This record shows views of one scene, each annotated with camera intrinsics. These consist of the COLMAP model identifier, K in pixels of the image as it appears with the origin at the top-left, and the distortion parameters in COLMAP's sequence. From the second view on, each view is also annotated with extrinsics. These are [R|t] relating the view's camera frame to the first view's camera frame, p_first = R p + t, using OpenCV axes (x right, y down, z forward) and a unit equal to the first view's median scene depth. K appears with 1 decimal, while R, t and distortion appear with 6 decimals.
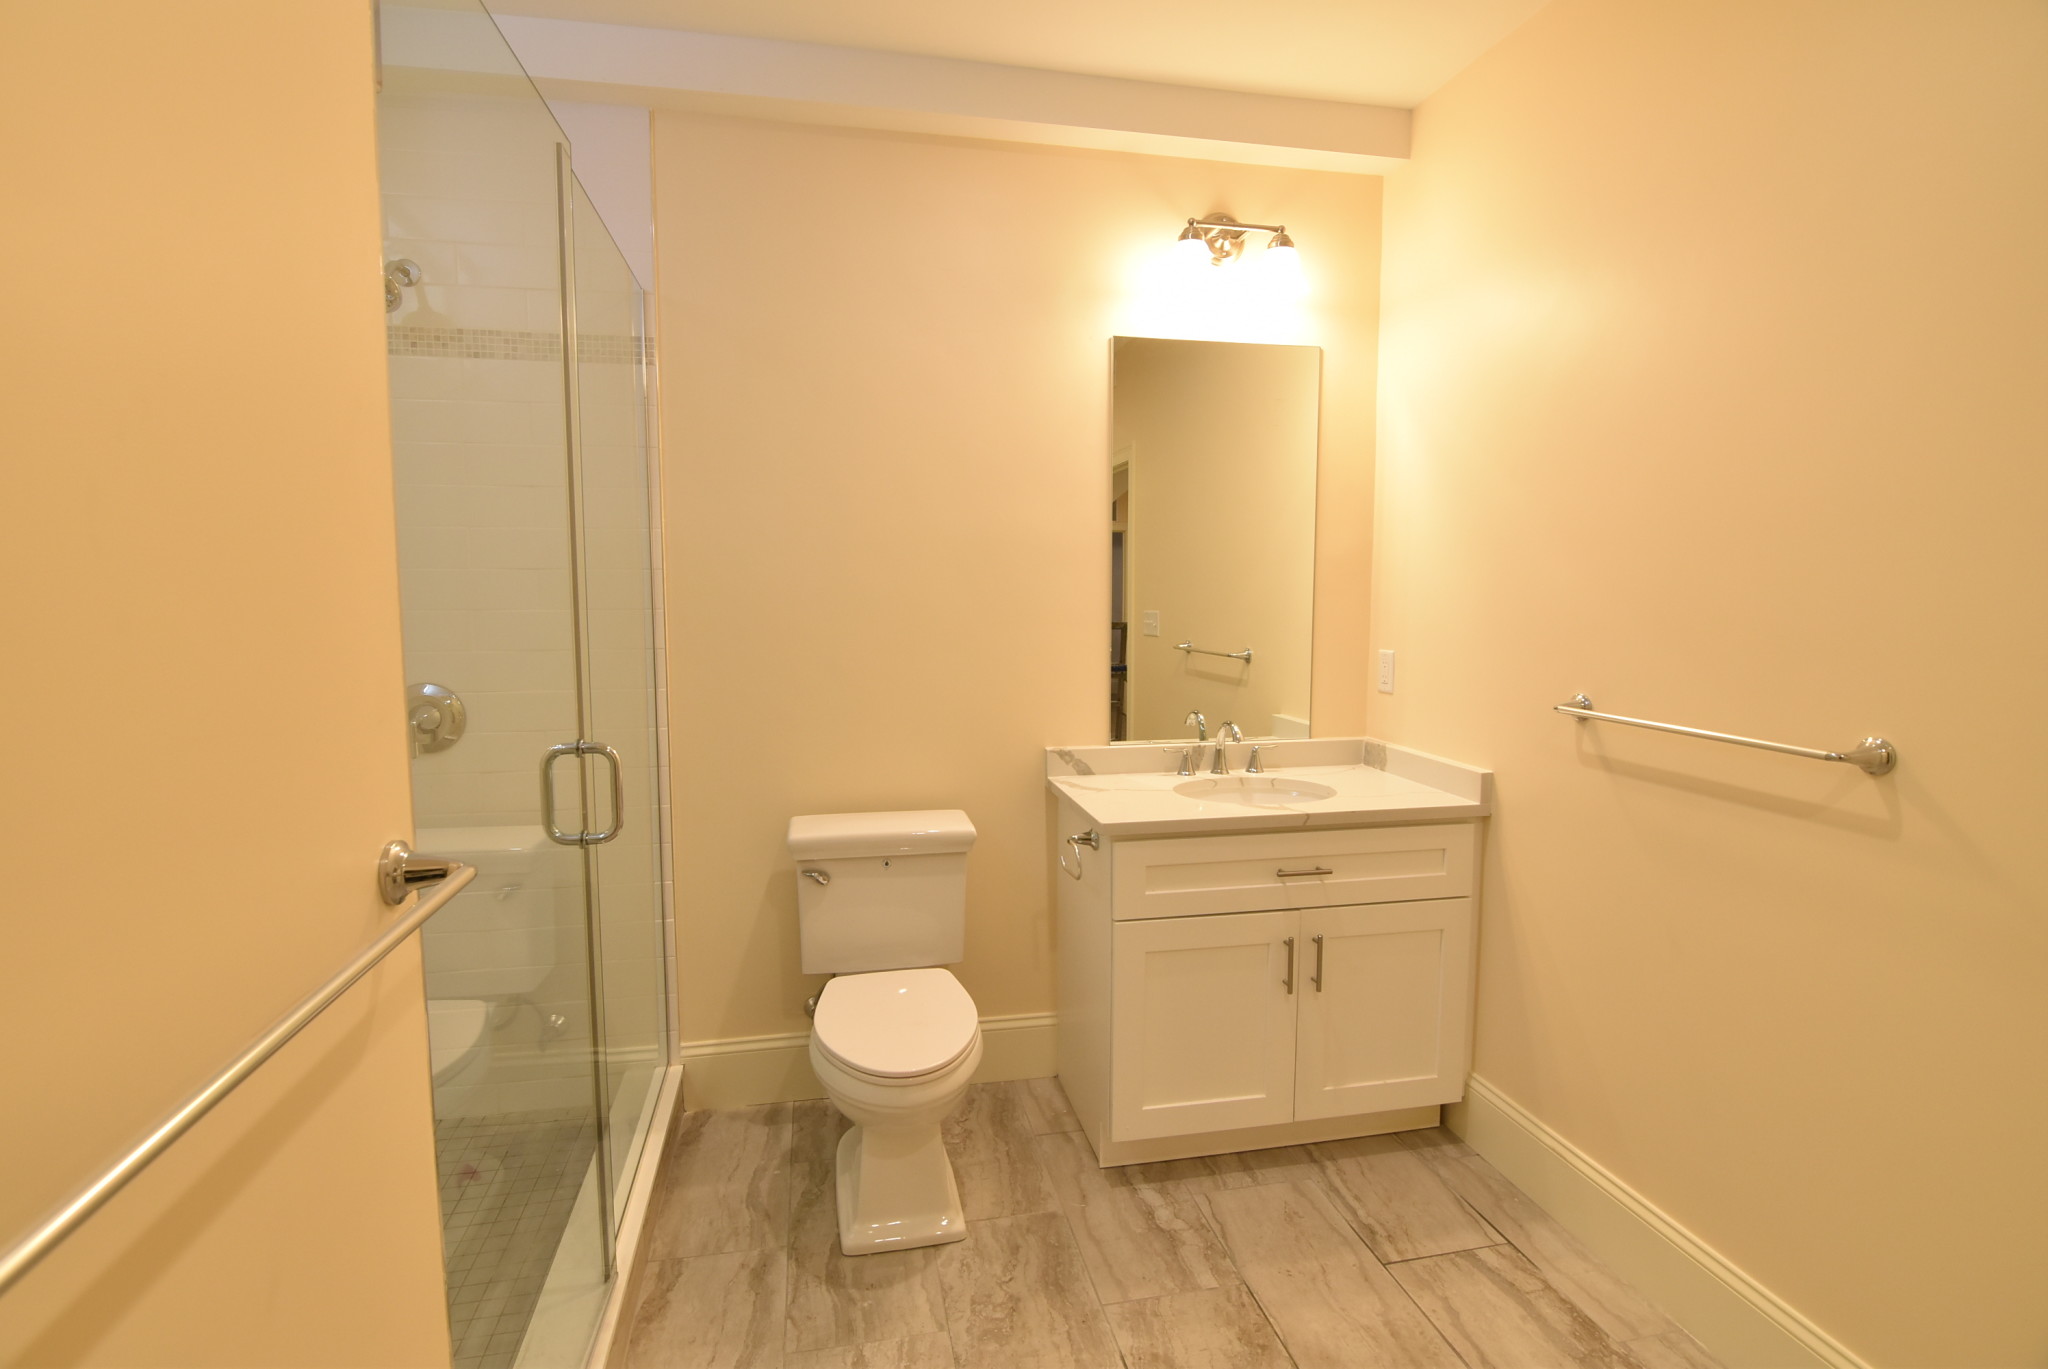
lens RADIAL K [[987.7, 0, 1022.8], [0, 987.7, 682.9], [0, 0, 1]] dist [-0.015618, -0.004040]
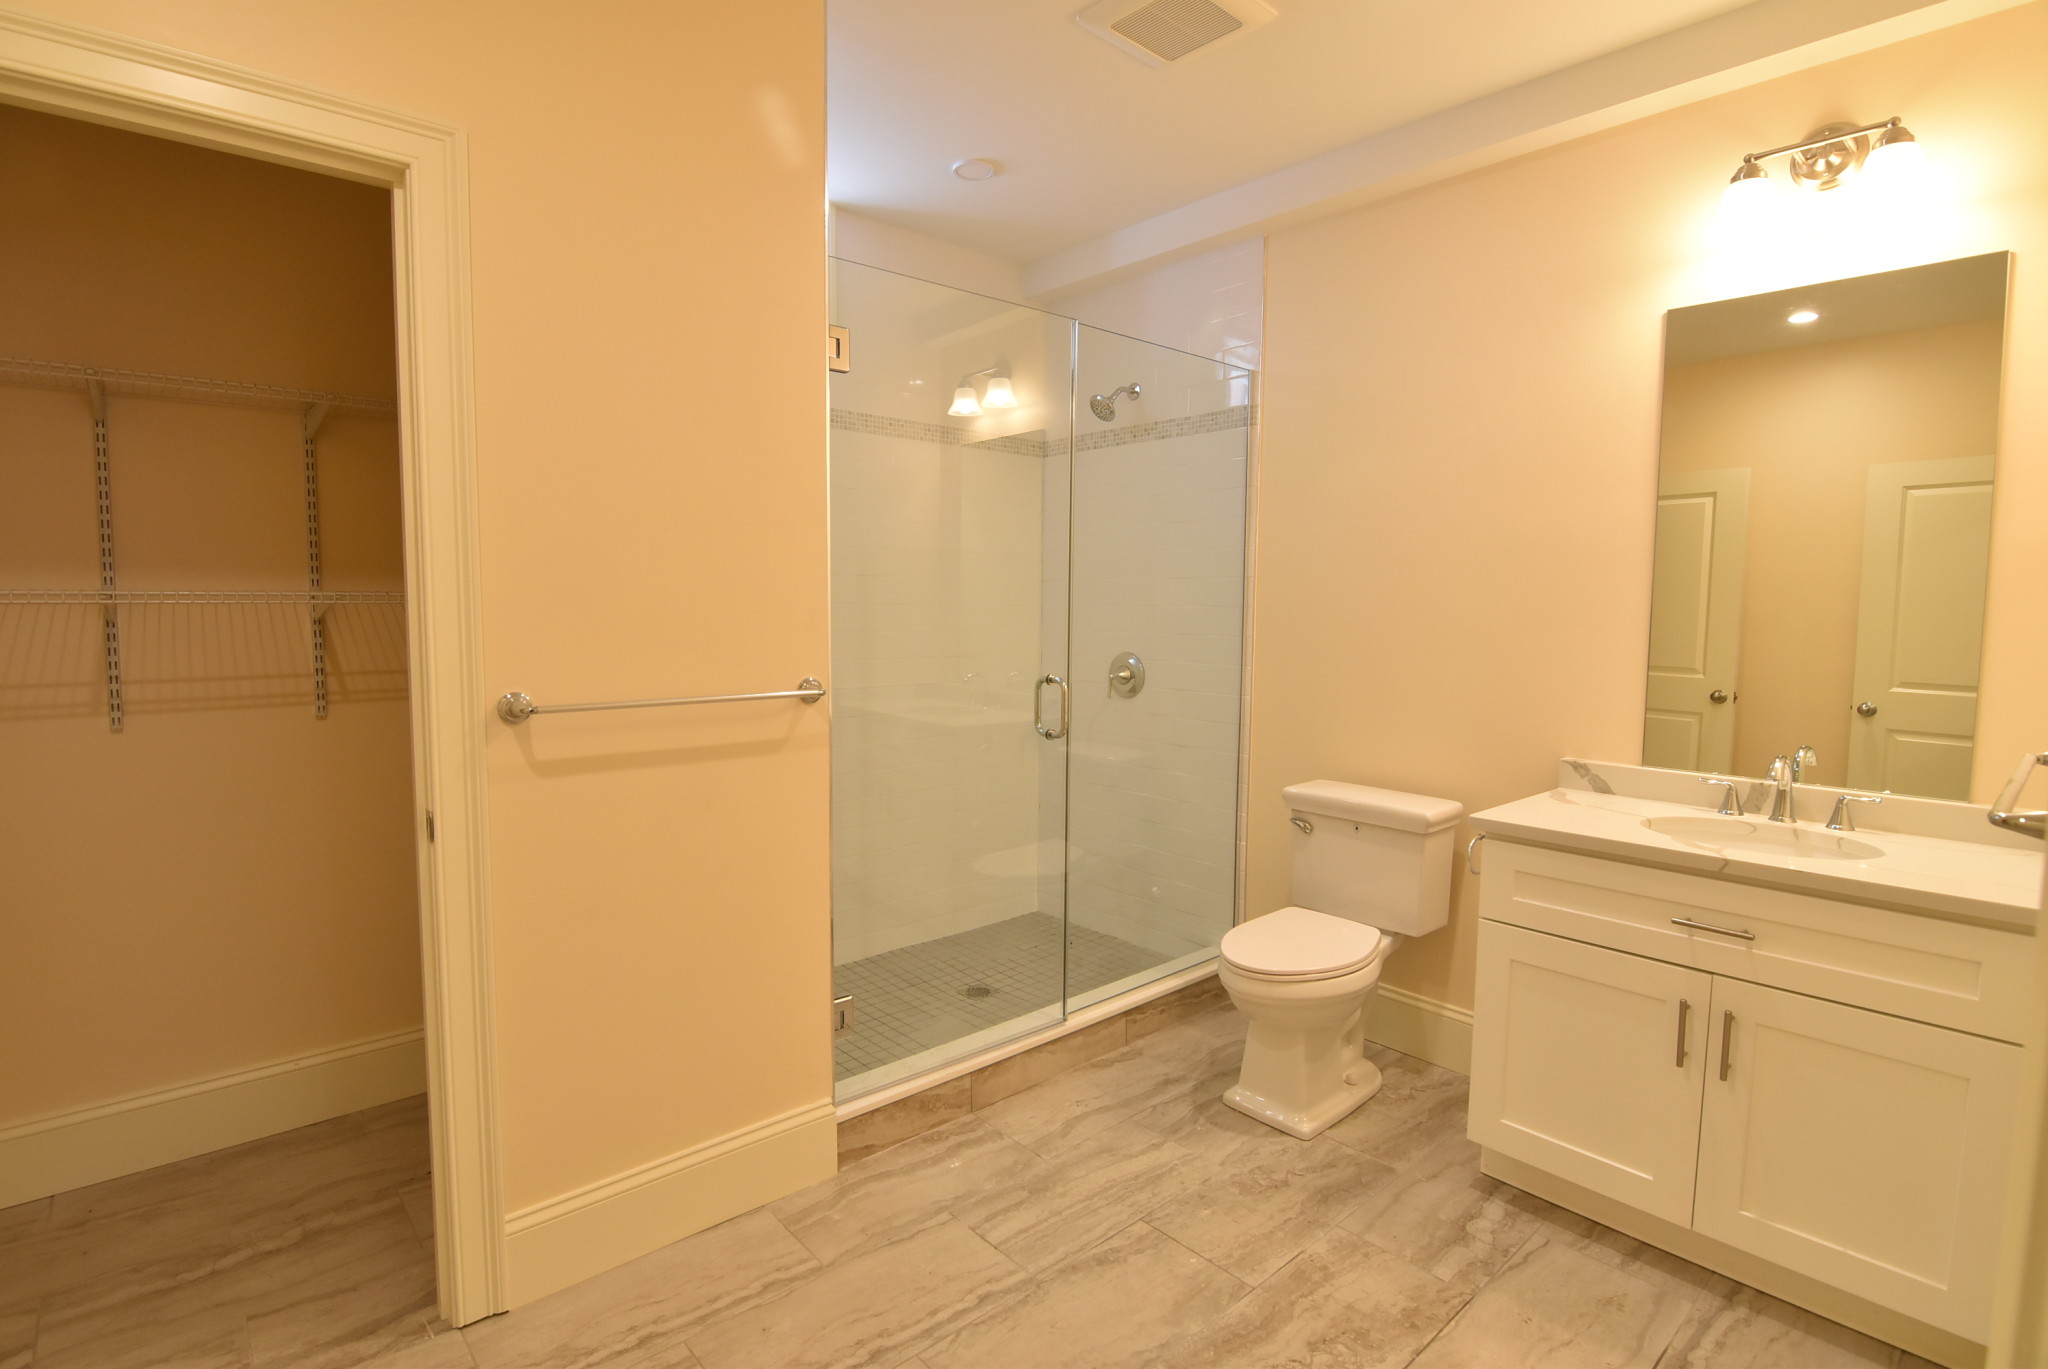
lens RADIAL K [[987.7, 0, 1024.6], [0, 987.7, 685.8], [0, 0, 1]] dist [-0.015618, -0.004040]
pose [[0.500247, 0.075321, -0.862600, 0.683657], [-0.093575, 0.995078, 0.032622, 0.016888], [0.860812, 0.064398, 0.504833, 0.075606]]
